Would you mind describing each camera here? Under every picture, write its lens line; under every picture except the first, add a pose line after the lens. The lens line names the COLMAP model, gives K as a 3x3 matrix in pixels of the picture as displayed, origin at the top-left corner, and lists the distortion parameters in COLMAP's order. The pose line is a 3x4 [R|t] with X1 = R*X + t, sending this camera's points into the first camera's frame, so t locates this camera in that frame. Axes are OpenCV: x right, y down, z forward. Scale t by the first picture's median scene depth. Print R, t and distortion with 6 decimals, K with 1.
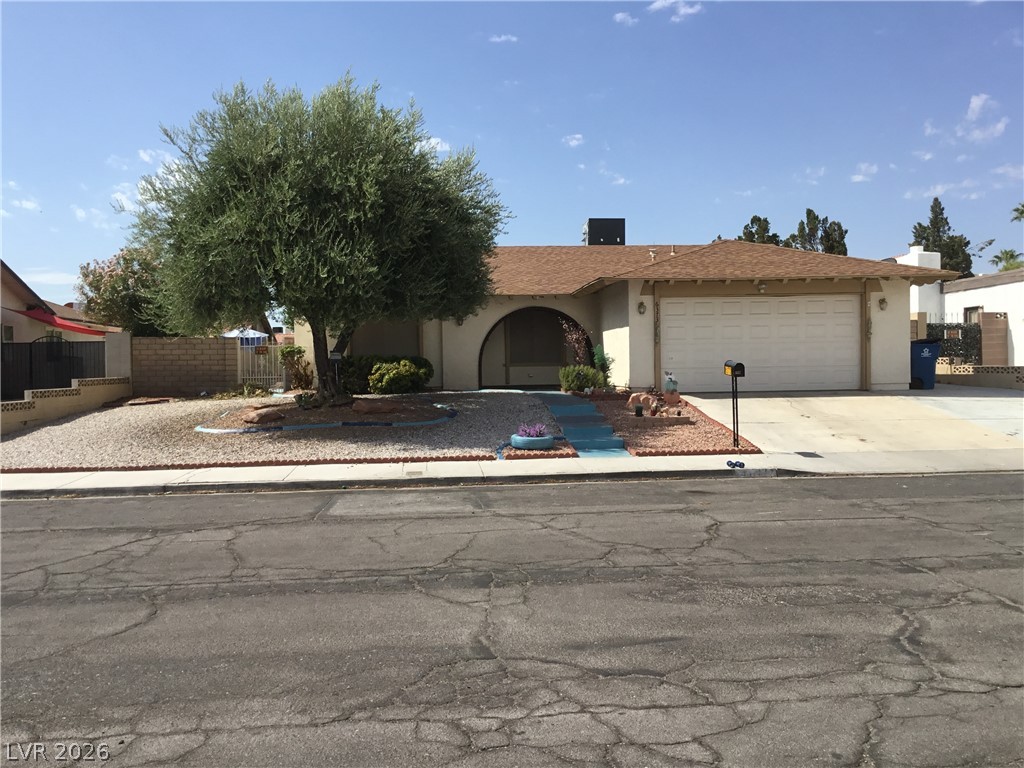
lens RADIAL K [[1002.3, 0, 487.6], [0, 1002.3, 380.9], [0, 0, 1]] dist [0.139092, -0.294111]
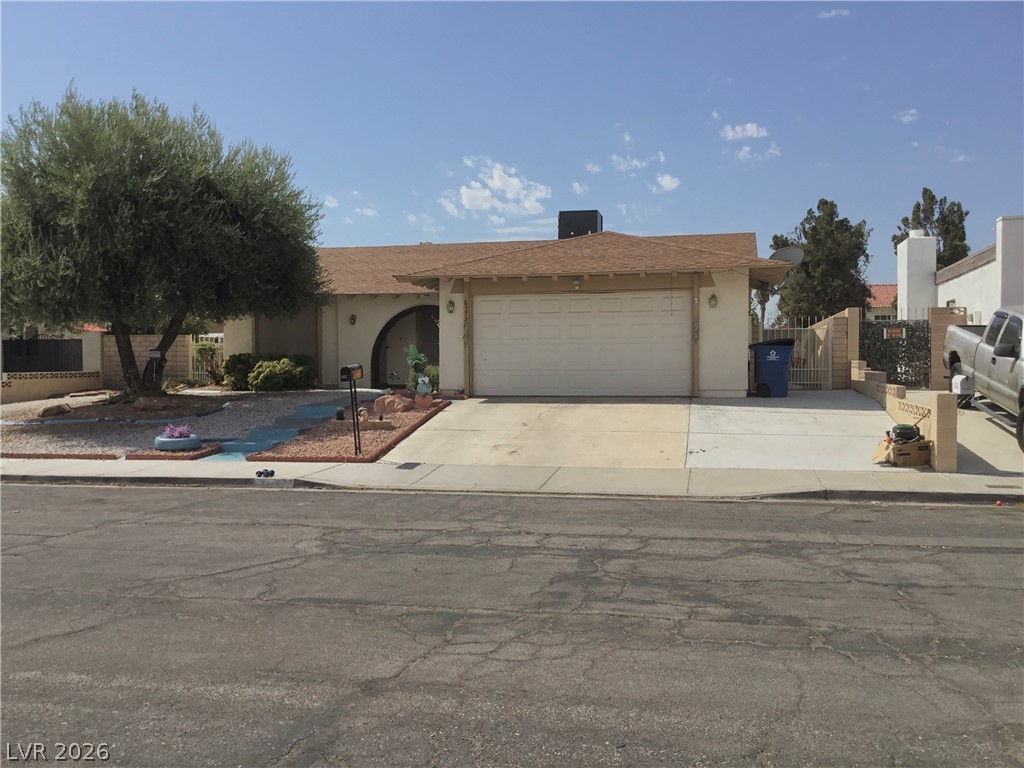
lens RADIAL K [[1002.3, 0, 487.6], [0, 1002.3, 380.9], [0, 0, 1]] dist [0.139092, -0.294111]
pose [[0.948743, 0.016190, -0.315634, 0.437908], [-0.014454, 0.999865, 0.007843, -0.008855], [0.315719, -0.002879, 0.948848, 0.093155]]
